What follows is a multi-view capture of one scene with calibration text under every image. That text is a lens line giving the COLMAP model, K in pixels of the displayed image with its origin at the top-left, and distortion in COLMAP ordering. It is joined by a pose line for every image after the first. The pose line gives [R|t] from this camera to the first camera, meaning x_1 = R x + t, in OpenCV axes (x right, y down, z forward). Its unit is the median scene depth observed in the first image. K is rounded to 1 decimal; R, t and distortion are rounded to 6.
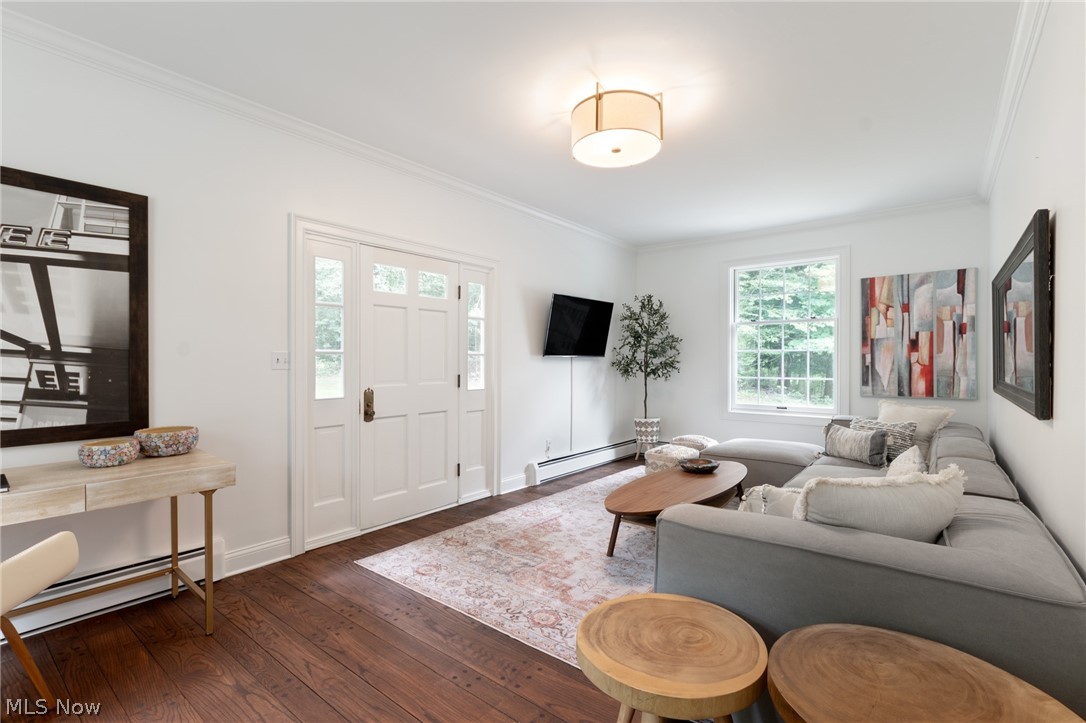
lens RADIAL K [[494.5, 0, 543.0], [0, 494.5, 361.5], [0, 0, 1]] dist [-0.000220, 0.000308]
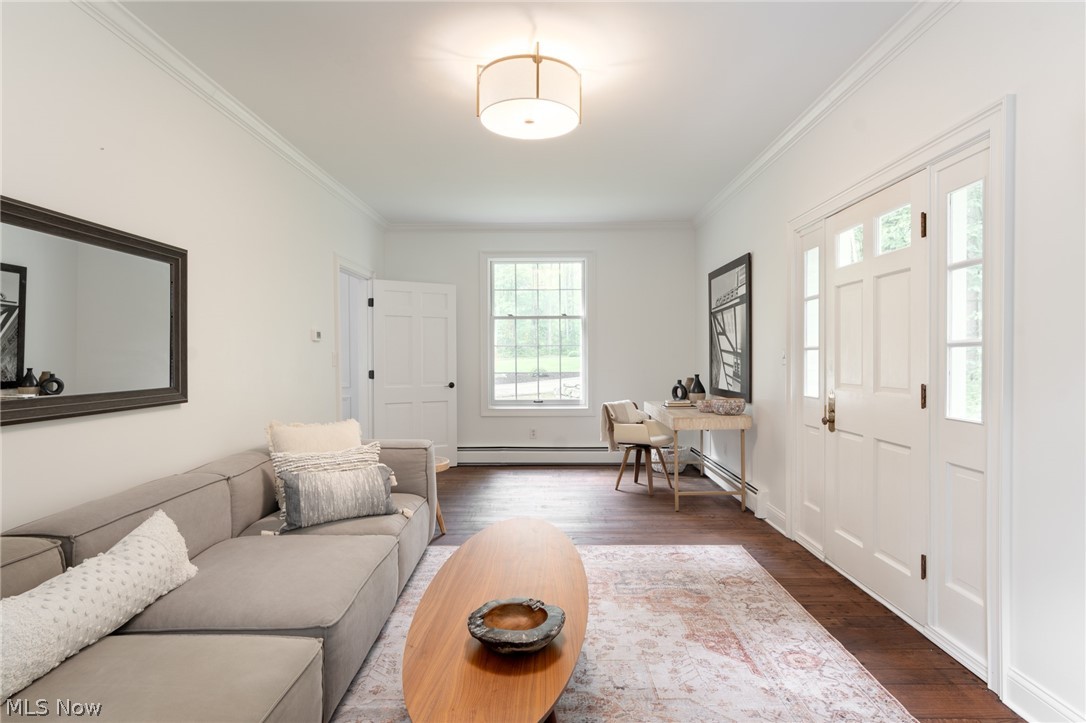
lens RADIAL K [[576.7, 0, 543.0], [0, 576.7, 361.5], [0, 0, 1]] dist [0.000691, 0.000099]
pose [[-0.783964, 0.006345, -0.620774, 0.650865], [0.001273, 0.999962, 0.008613, -0.003747], [0.620805, 0.005962, -0.783943, 1.533939]]
